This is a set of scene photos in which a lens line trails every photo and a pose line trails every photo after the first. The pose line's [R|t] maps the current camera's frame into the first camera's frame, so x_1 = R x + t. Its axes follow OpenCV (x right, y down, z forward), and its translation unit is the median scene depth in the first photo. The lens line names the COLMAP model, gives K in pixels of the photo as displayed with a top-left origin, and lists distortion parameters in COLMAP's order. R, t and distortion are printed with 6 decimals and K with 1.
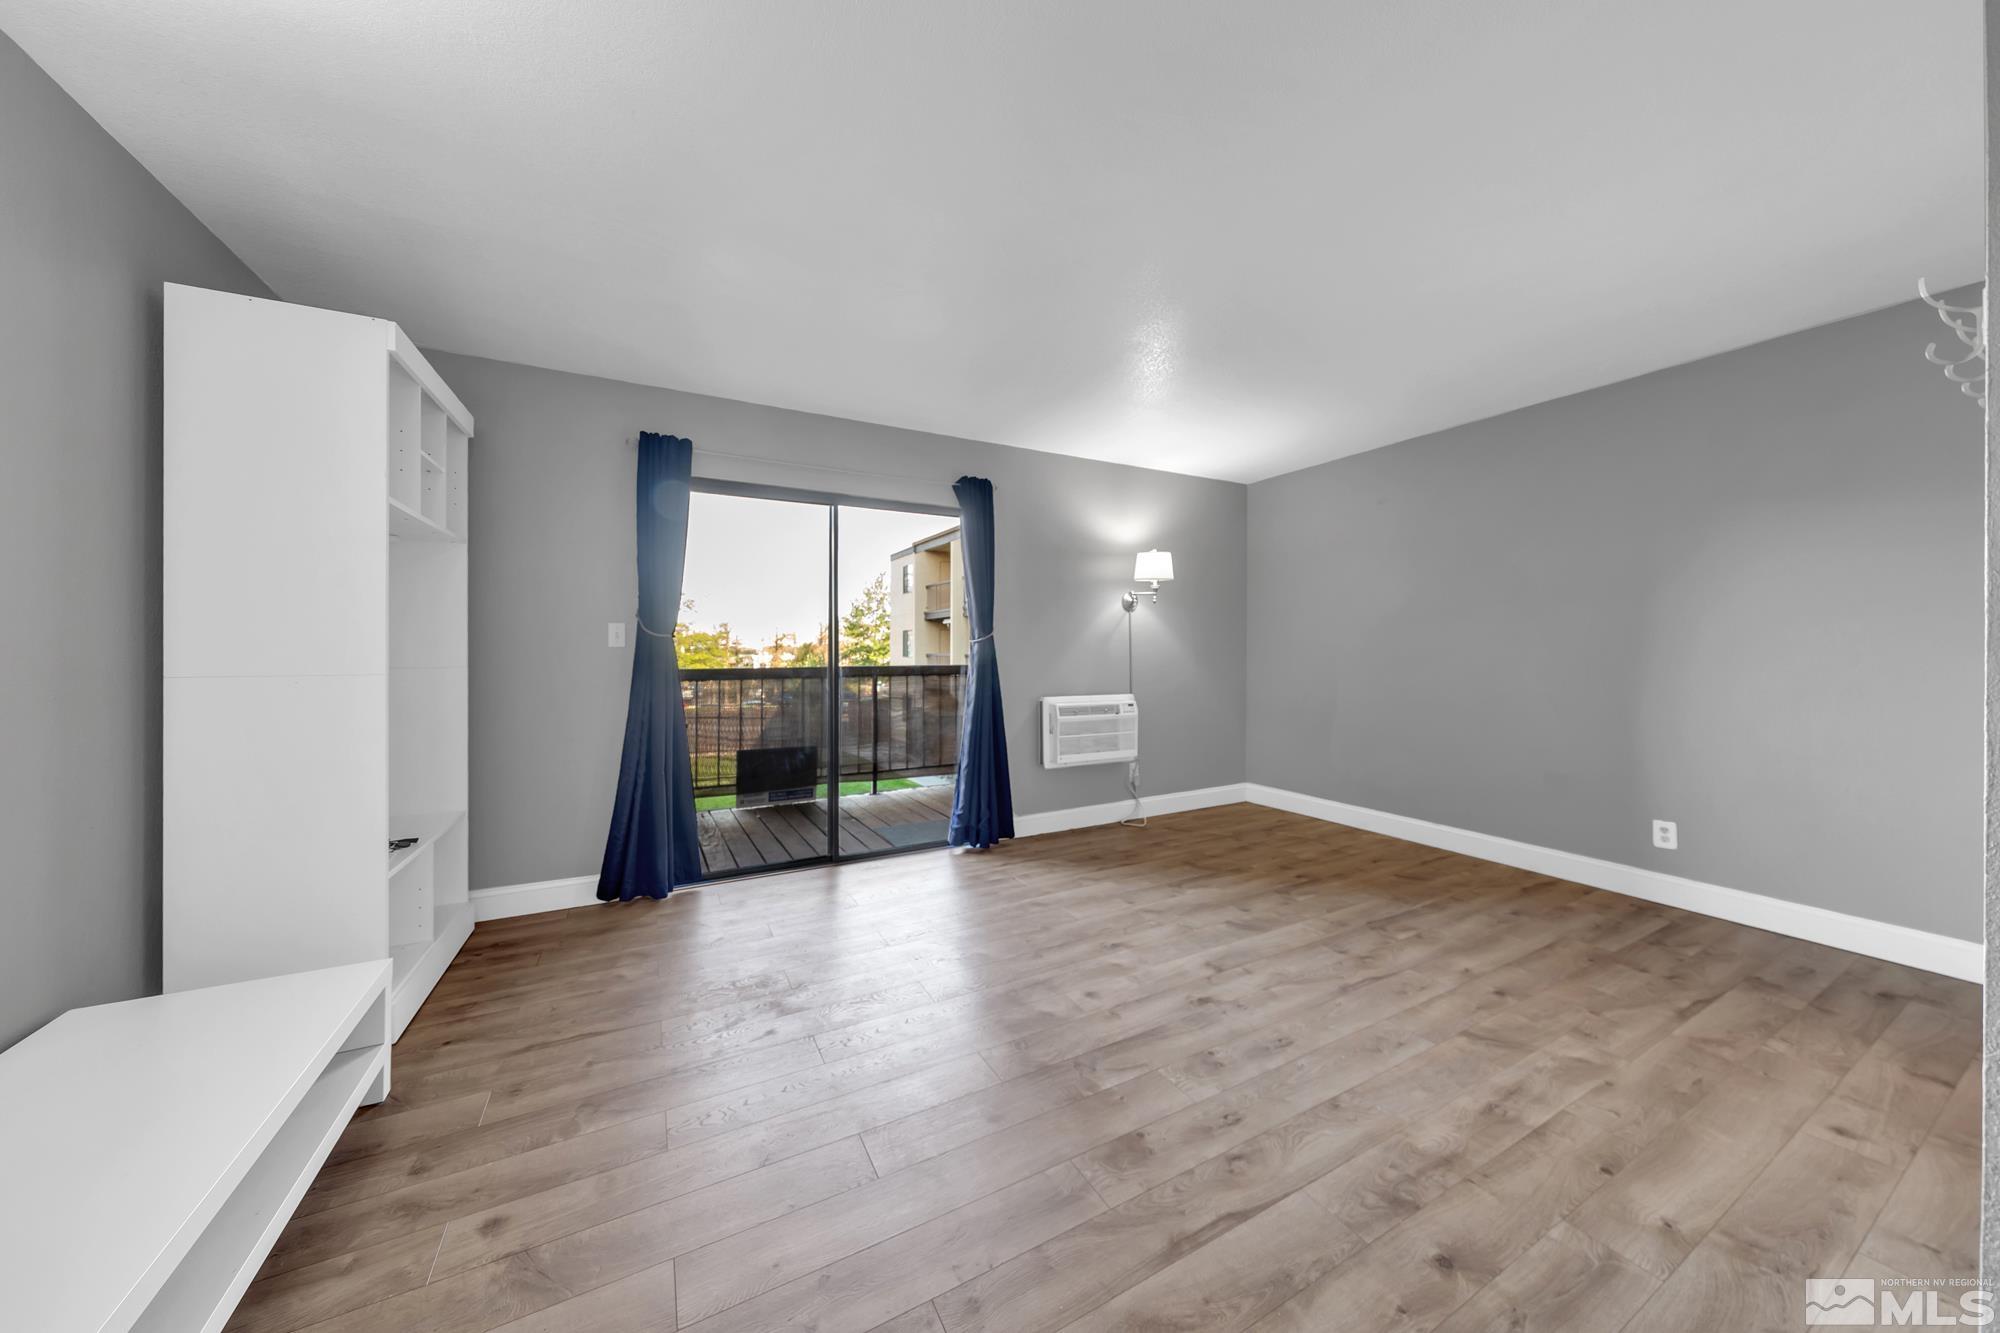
lens RADIAL K [[670.2, 0, 1011.5], [0, 670.2, 647.5], [0, 0, 1]] dist [-0.001220, -0.000774]
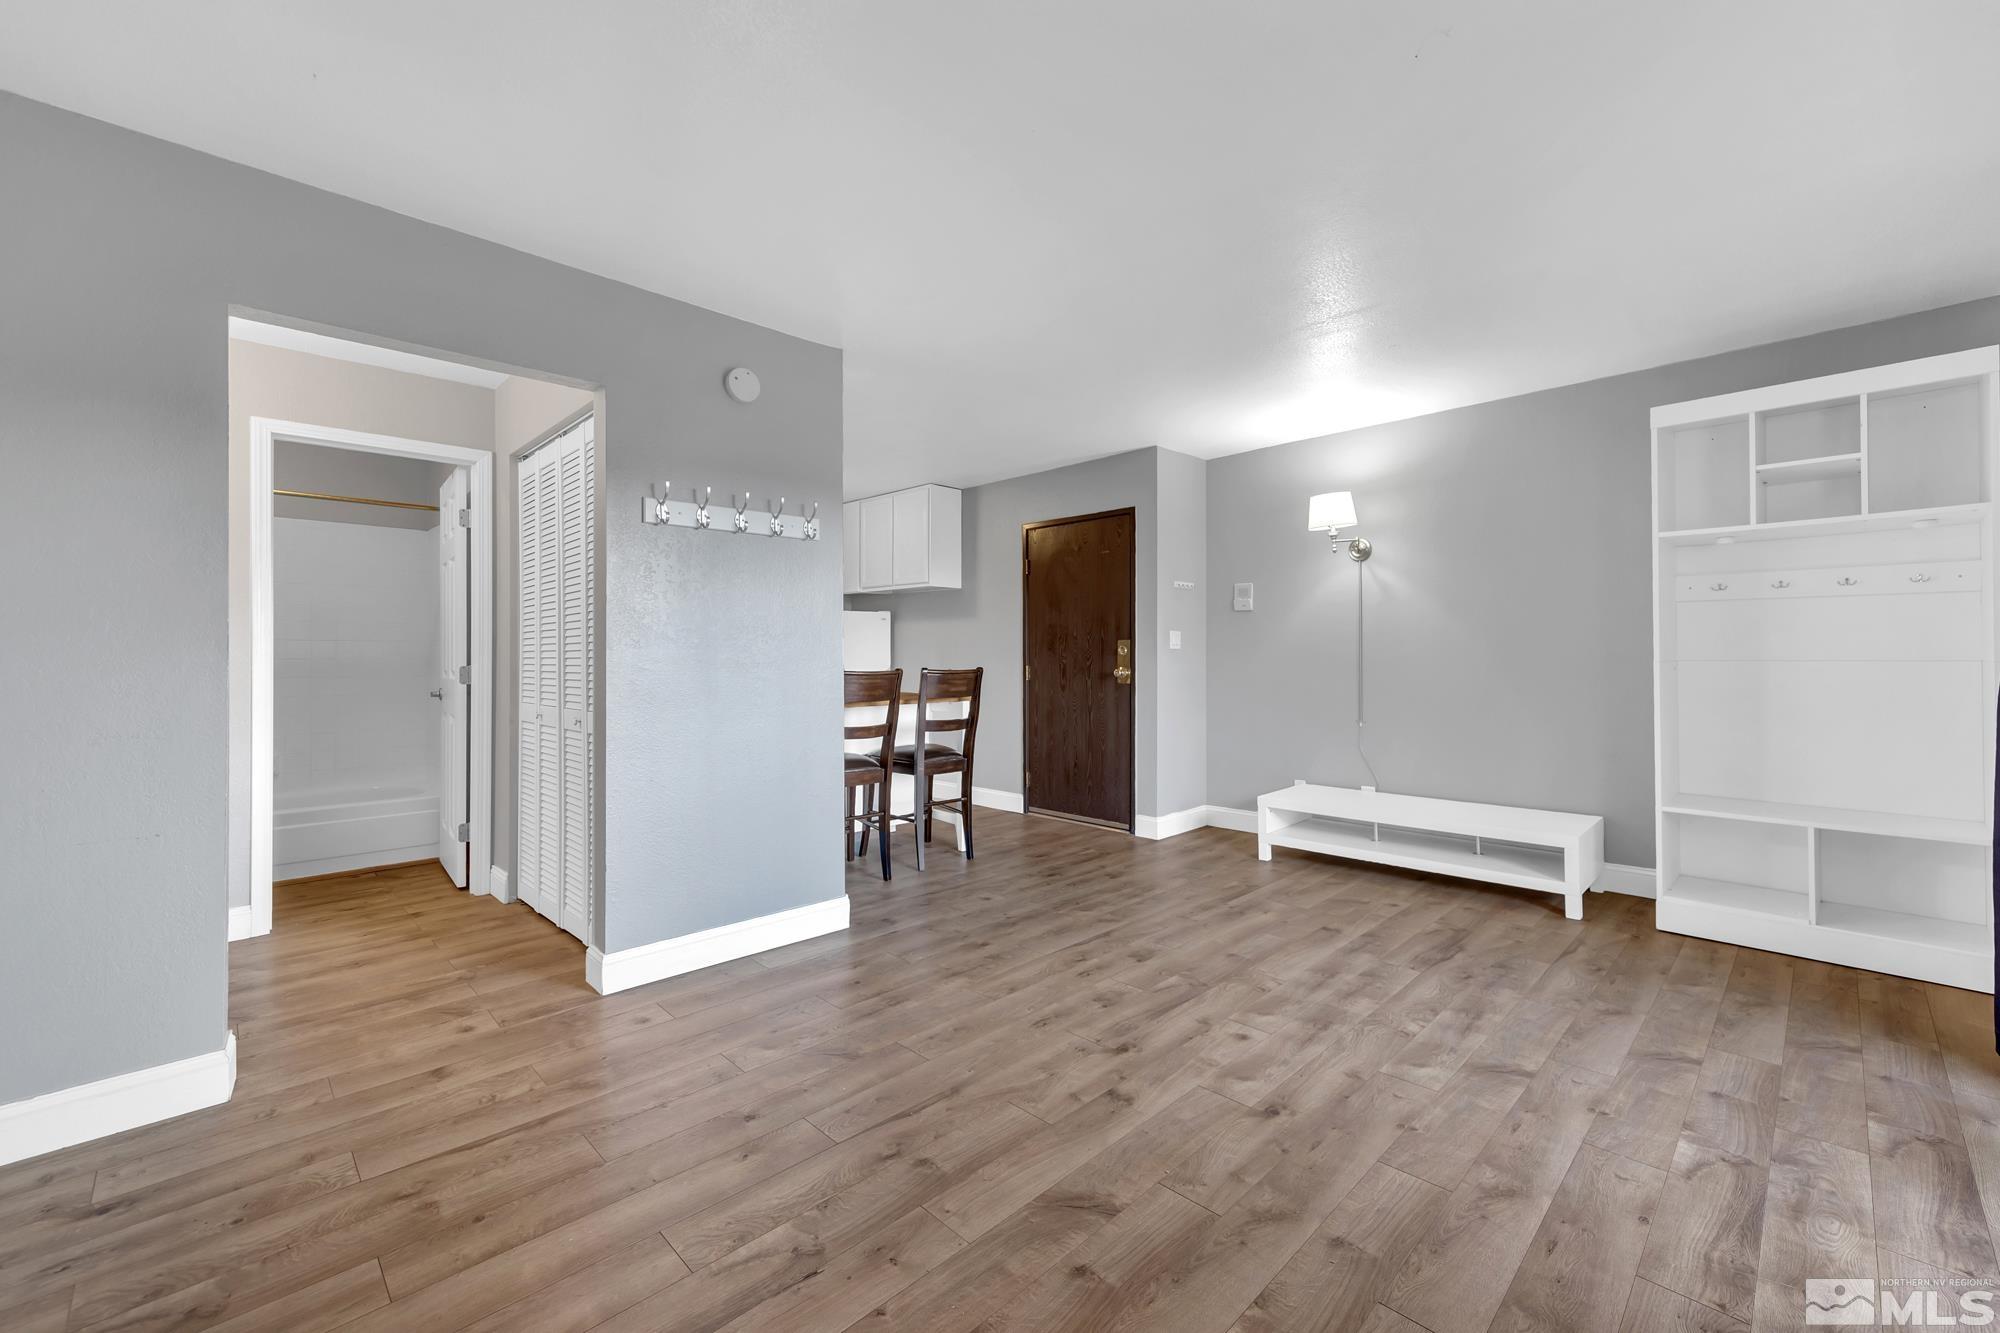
lens RADIAL K [[800.5, 0, 1020.0], [0, 800.5, 649.8], [0, 0, 1]] dist [0.003717, -0.000539]
pose [[-0.963017, 0.006481, -0.269363, 0.580166], [0.009442, 0.999908, -0.009700, 0.013334], [0.269275, -0.011885, -0.962990, 1.655380]]
